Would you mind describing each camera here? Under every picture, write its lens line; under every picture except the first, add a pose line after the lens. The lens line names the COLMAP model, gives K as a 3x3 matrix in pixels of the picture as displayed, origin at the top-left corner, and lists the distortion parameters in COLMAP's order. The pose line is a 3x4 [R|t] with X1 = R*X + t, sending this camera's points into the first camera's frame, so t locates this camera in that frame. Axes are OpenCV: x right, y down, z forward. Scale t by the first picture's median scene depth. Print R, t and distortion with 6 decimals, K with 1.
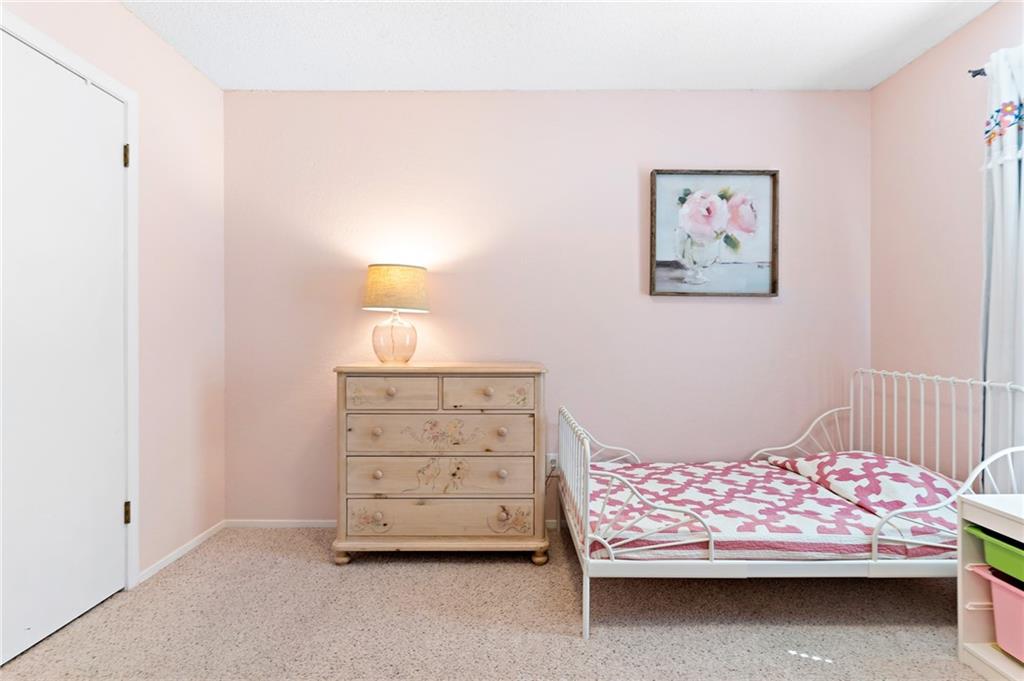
lens RADIAL K [[531.2, 0, 511.5], [0, 531.2, 337.2], [0, 0, 1]] dist [-0.006675, 0.001964]
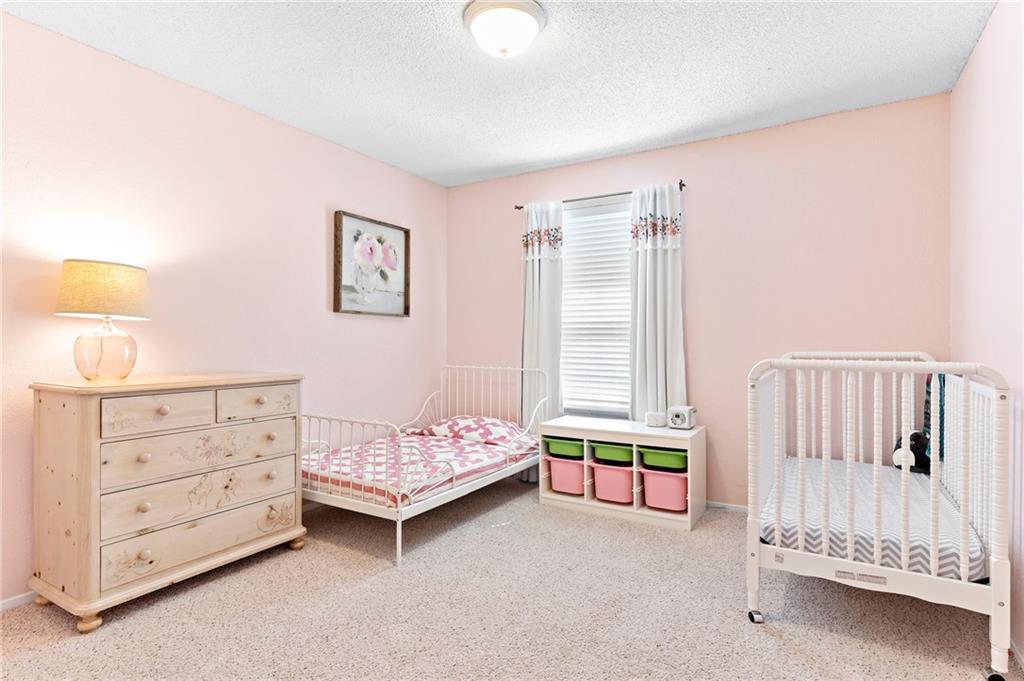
lens RADIAL K [[531.2, 0, 514.8], [0, 531.2, 340.5], [0, 0, 1]] dist [-0.006675, 0.001964]
pose [[0.508473, 0.000024, 0.861078, -0.689960], [-0.000465, 1.000000, 0.000247, -0.016784], [-0.861078, -0.000526, 0.508473, 0.028334]]
